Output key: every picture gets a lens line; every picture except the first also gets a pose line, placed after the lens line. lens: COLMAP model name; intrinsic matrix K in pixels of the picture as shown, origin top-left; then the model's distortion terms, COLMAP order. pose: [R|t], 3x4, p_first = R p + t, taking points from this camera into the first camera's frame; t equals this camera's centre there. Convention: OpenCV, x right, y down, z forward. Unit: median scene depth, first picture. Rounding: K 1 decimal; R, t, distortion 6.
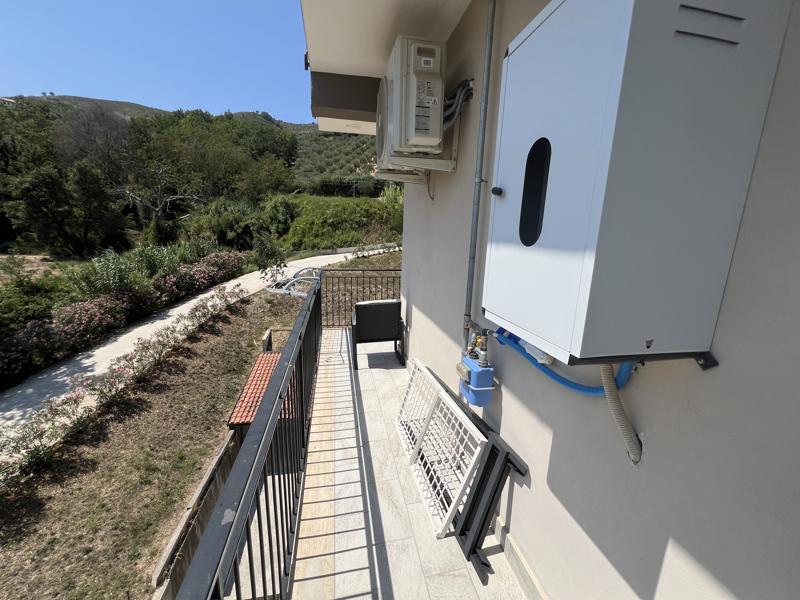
lens RADIAL K [[319.5, 0, 397.8], [0, 319.5, 299.6], [0, 0, 1]] dist [-0.001509, 0.000065]
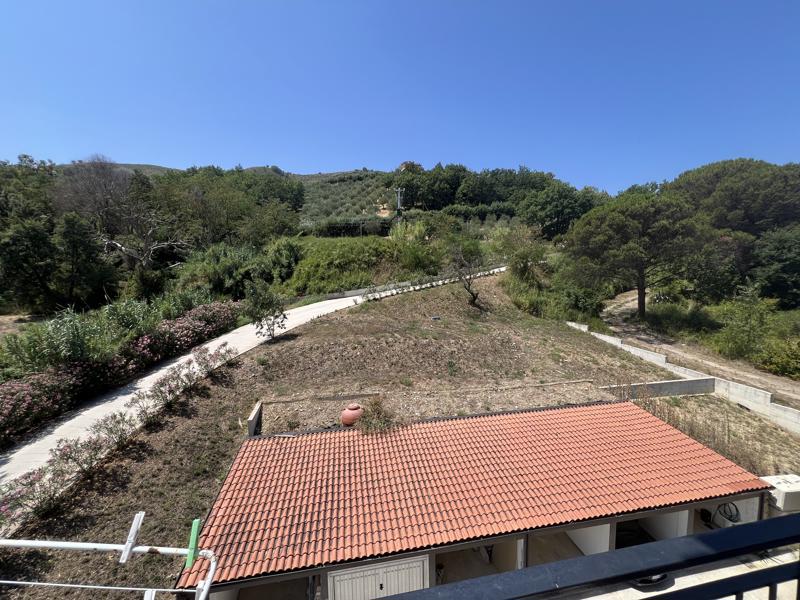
lens RADIAL K [[319.5, 0, 397.8], [0, 319.5, 299.6], [0, 0, 1]] dist [-0.001509, 0.000065]
pose [[0.998534, -0.048106, -0.024800, -0.024719], [0.044863, 0.992013, -0.117885, -0.029776], [0.030273, 0.116600, 0.992717, 0.137409]]
